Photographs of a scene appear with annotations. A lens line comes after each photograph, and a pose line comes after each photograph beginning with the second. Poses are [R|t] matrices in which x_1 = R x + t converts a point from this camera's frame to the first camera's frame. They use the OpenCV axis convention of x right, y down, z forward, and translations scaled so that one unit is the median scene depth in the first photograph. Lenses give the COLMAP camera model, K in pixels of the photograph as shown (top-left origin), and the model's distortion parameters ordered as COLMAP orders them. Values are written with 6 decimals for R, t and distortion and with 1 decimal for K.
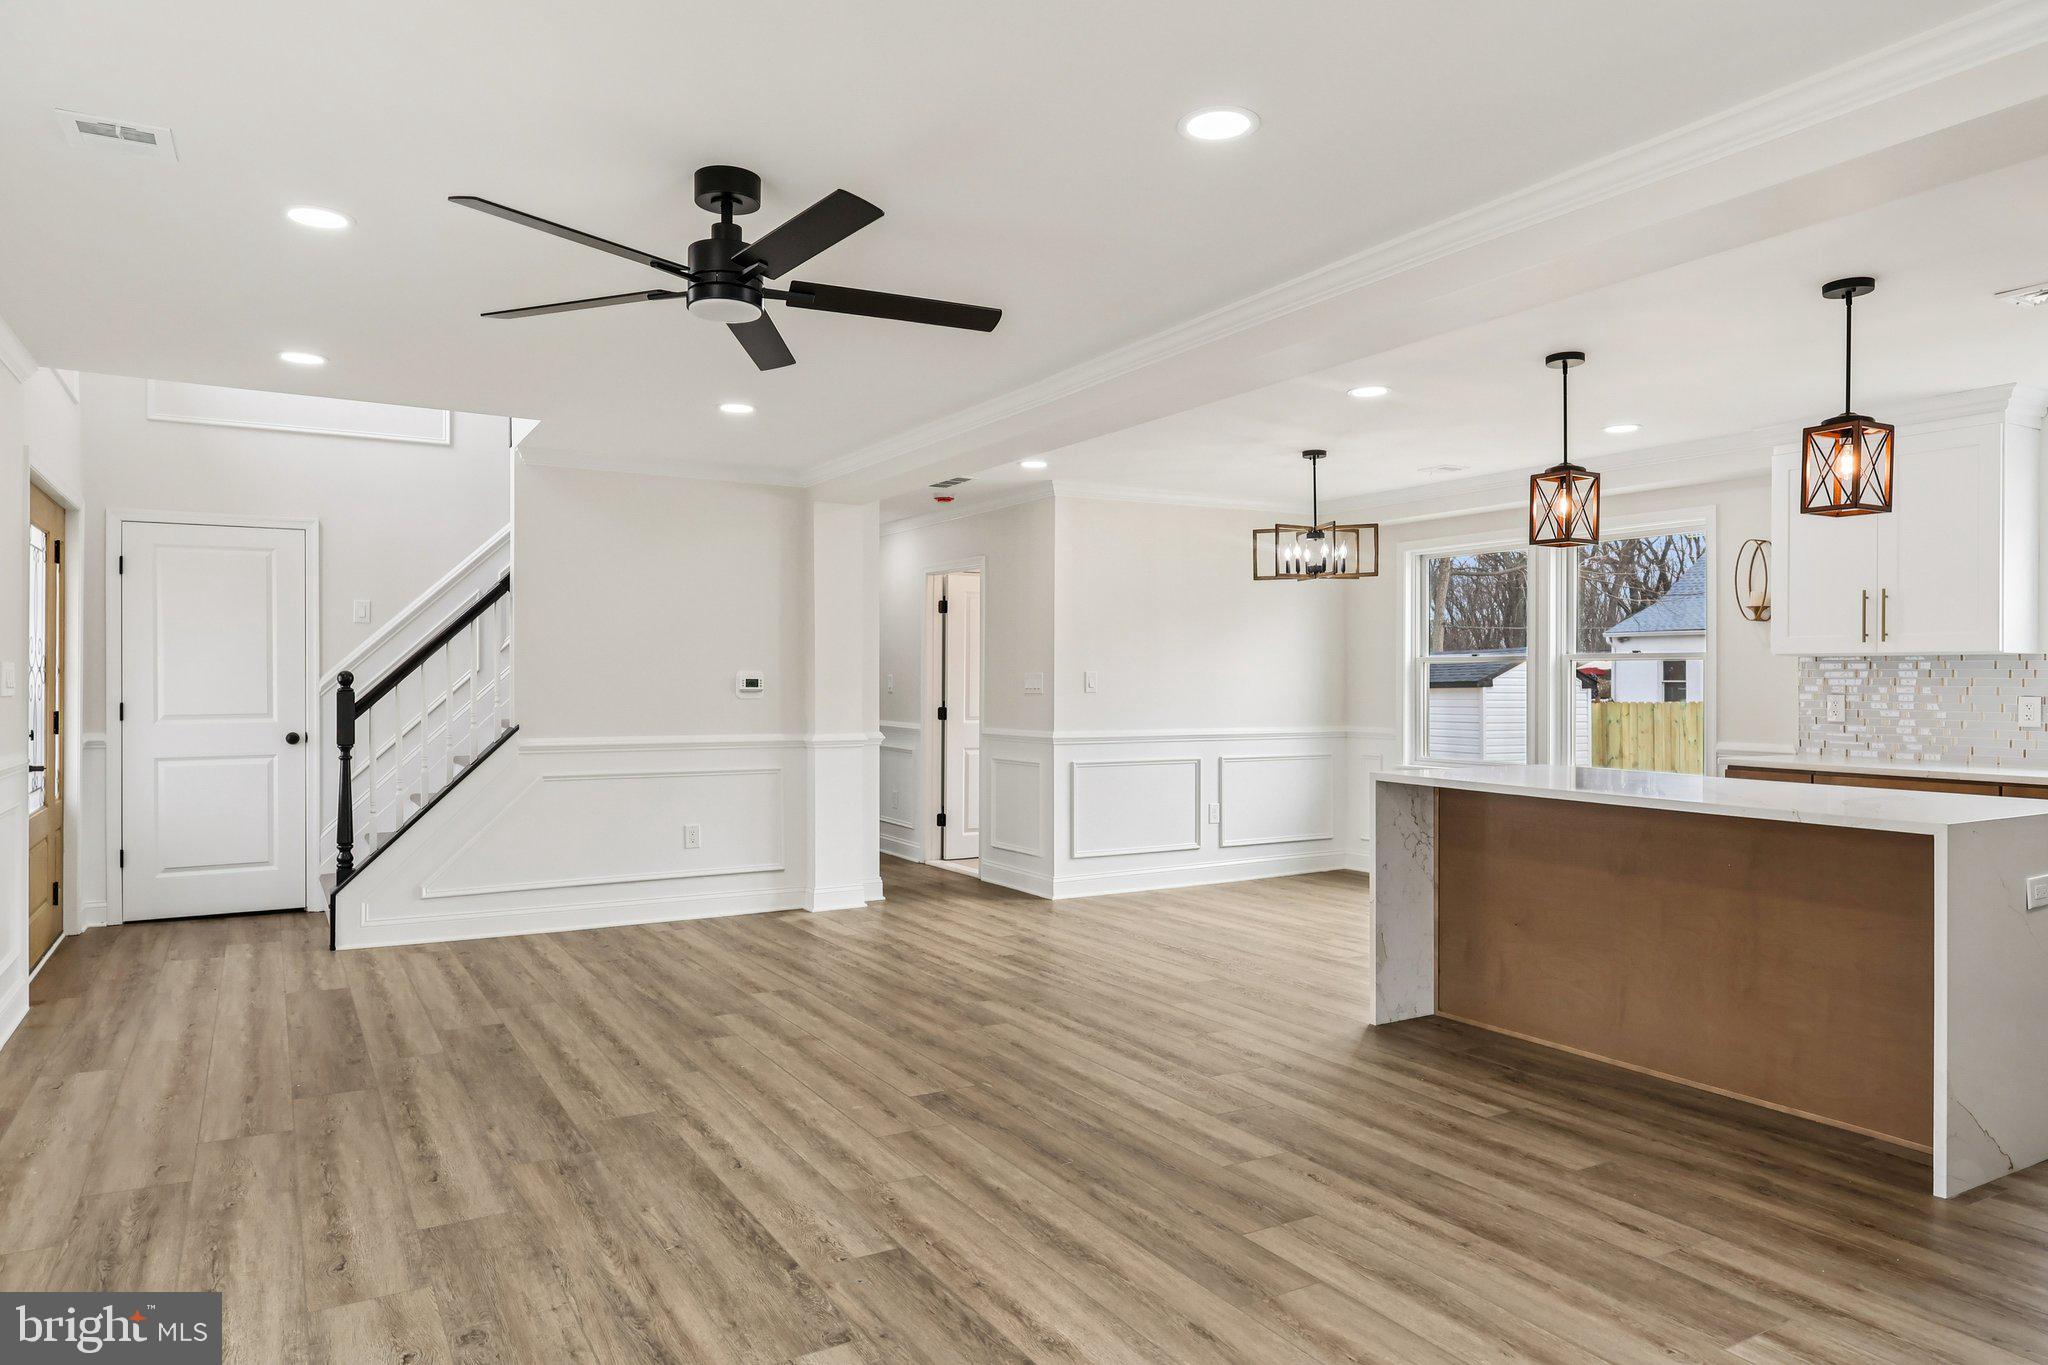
lens RADIAL K [[1296.3, 0, 1022.5], [0, 1296.3, 679.5], [0, 0, 1]] dist [-0.001469, 0.001962]
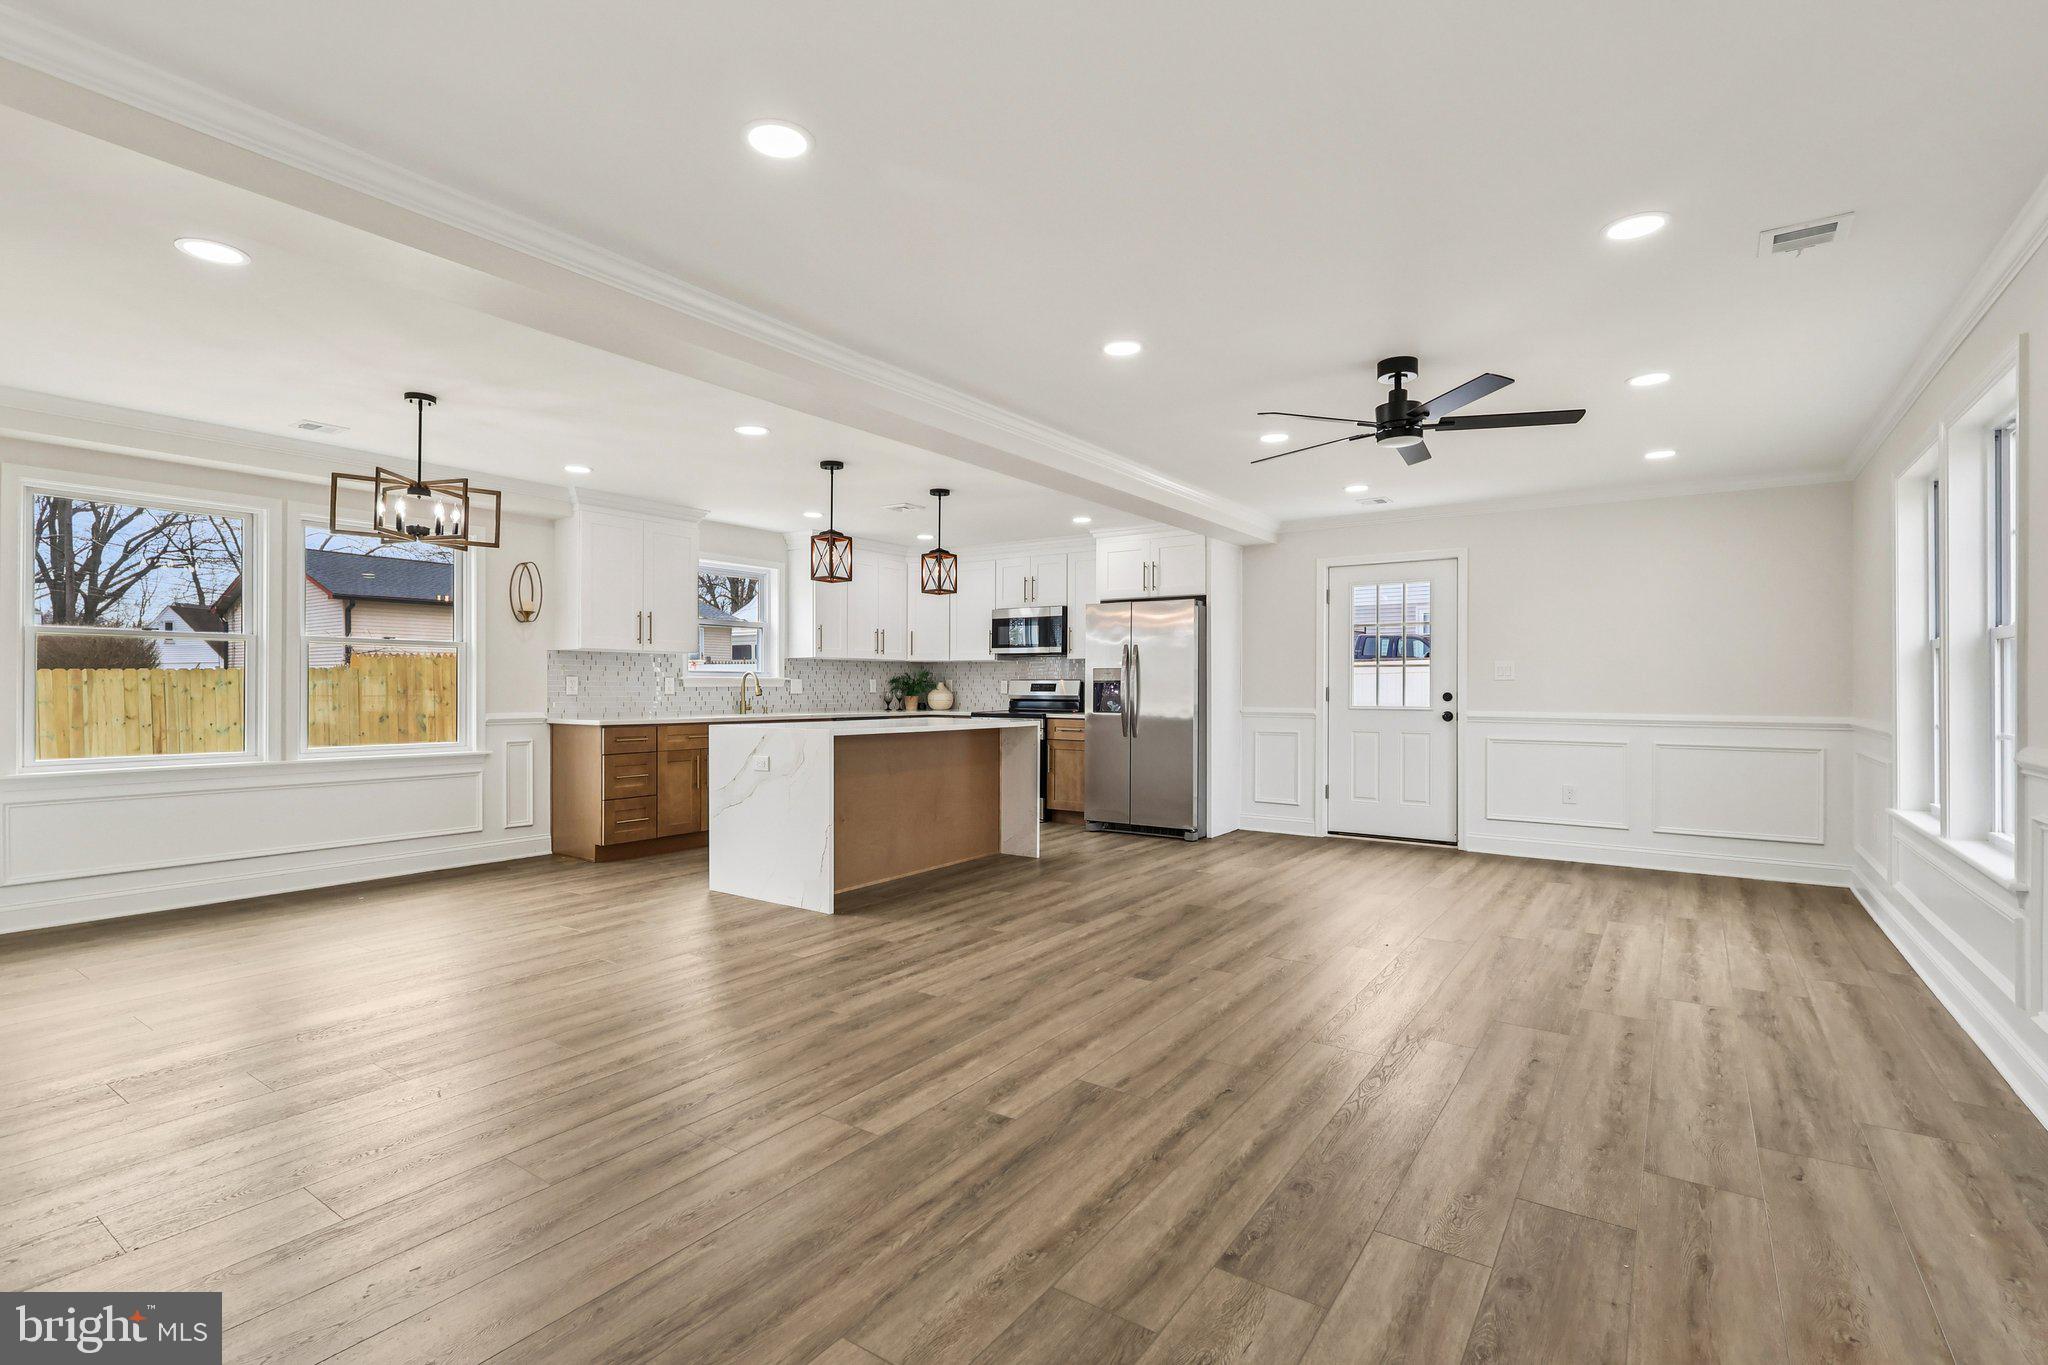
lens RADIAL K [[951.2, 0, 1020.9], [0, 951.2, 679.7], [0, 0, 1]] dist [-0.000773, 0.001056]
pose [[-0.419131, 0.002196, 0.907923, -0.841490], [-0.005511, 0.999972, -0.004963, 0.026271], [-0.907909, -0.007084, -0.419108, 1.435242]]
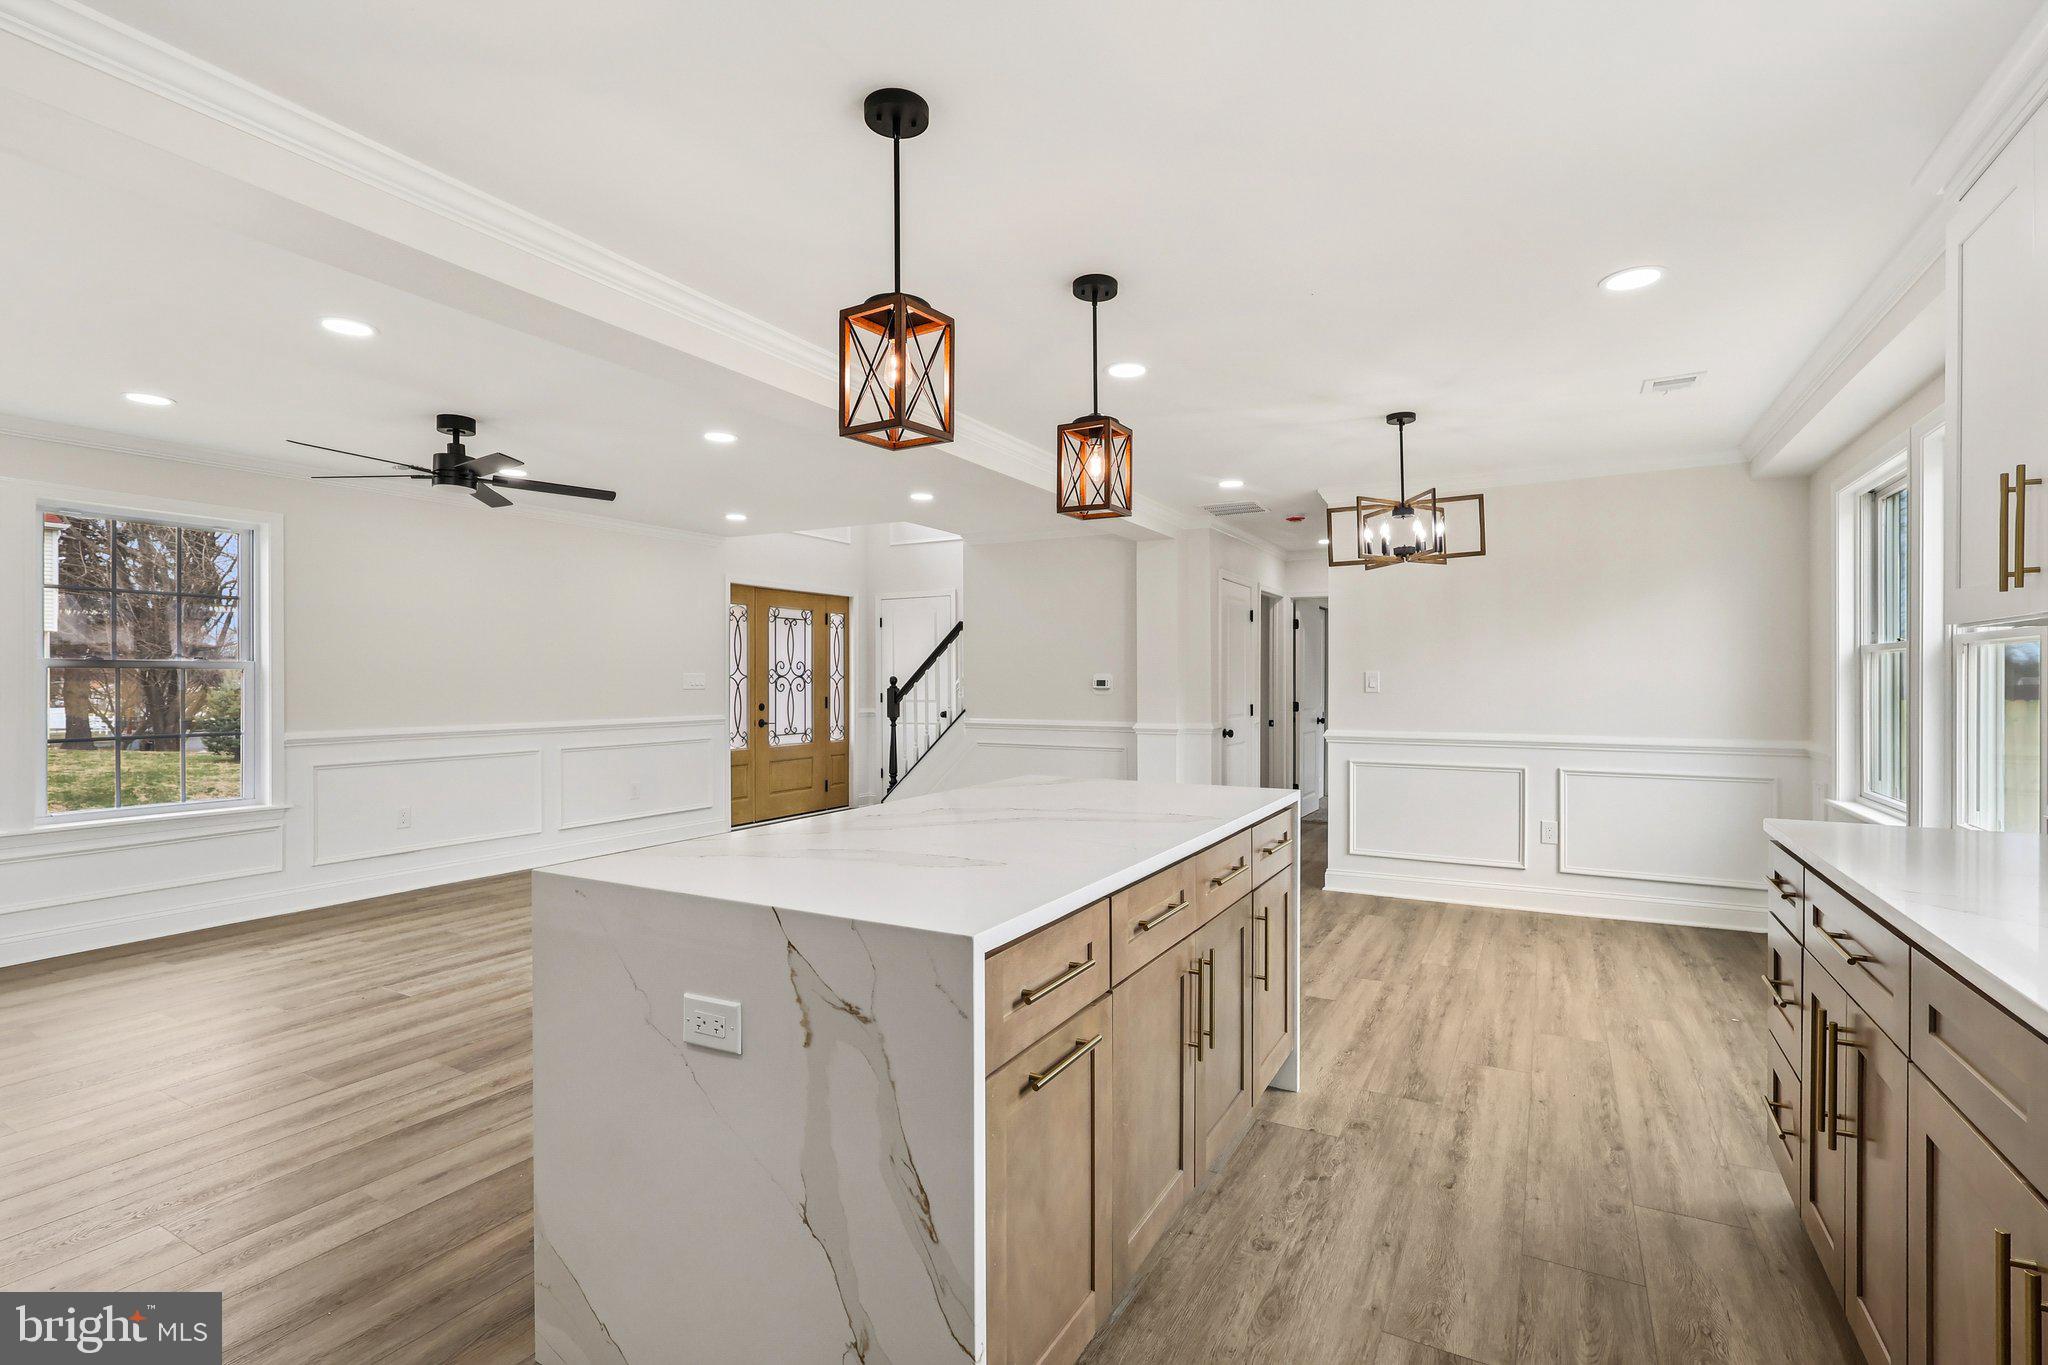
lens RADIAL K [[945.9, 0, 1022.4], [0, 945.9, 683.6], [0, 0, 1]] dist [-0.002225, 0.001153]
pose [[0.511138, 0.000684, -0.859498, 1.016931], [0.002378, 0.999995, 0.002209, 0.001639], [0.859495, -0.003173, 0.511134, 0.733255]]
